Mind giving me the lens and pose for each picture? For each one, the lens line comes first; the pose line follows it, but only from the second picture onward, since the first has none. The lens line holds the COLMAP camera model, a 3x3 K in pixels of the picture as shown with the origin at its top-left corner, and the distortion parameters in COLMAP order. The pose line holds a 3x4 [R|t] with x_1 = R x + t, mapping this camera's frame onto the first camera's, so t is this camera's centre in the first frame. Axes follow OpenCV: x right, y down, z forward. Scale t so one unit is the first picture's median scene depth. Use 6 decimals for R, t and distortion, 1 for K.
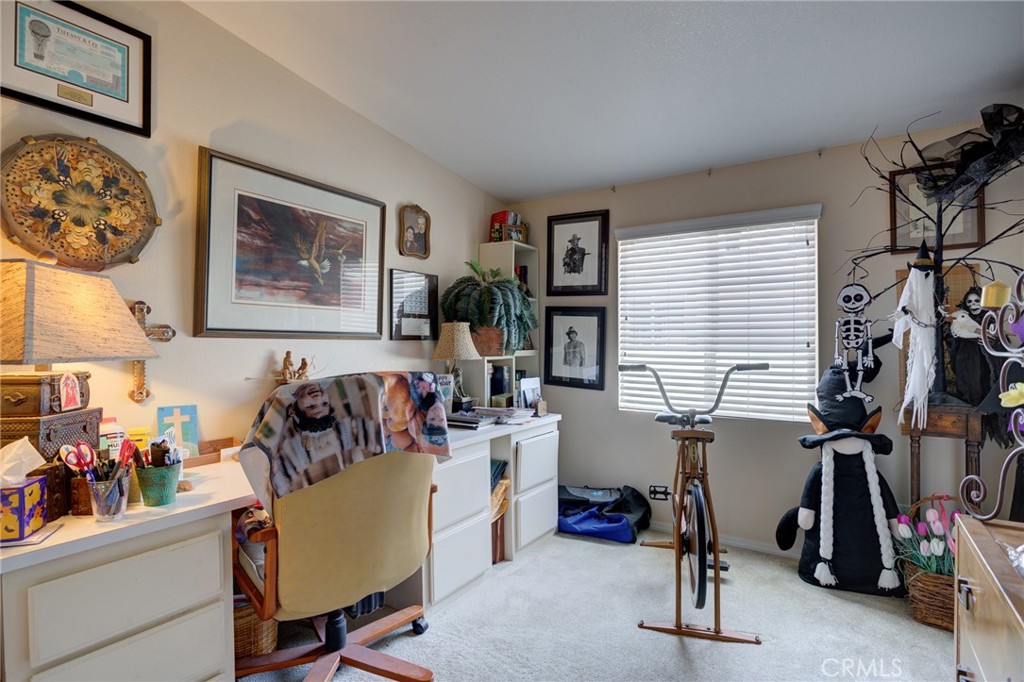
lens RADIAL K [[508.7, 0, 512.0], [0, 508.7, 341.0], [0, 0, 1]] dist [-0.019553, 0.007700]
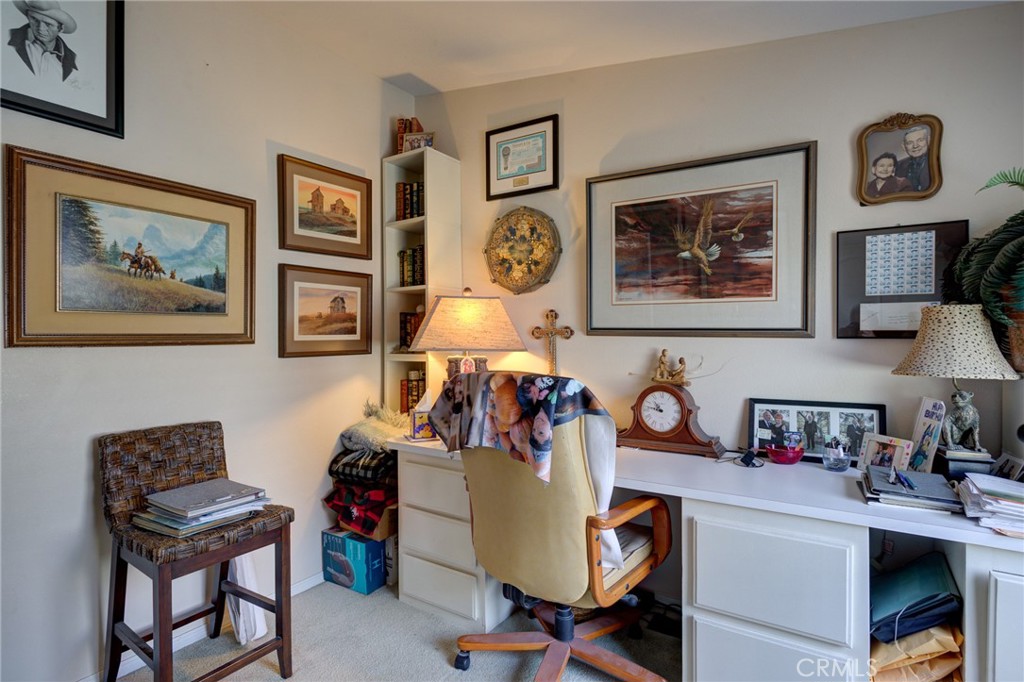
lens RADIAL K [[508.7, 0, 512.0], [0, 508.7, 341.0], [0, 0, 1]] dist [-0.019553, 0.007700]
pose [[0.015526, 0.011669, -0.999811, 0.565960], [0.000291, 0.999932, 0.011675, -0.008221], [0.999879, -0.000472, 0.015522, 0.744245]]
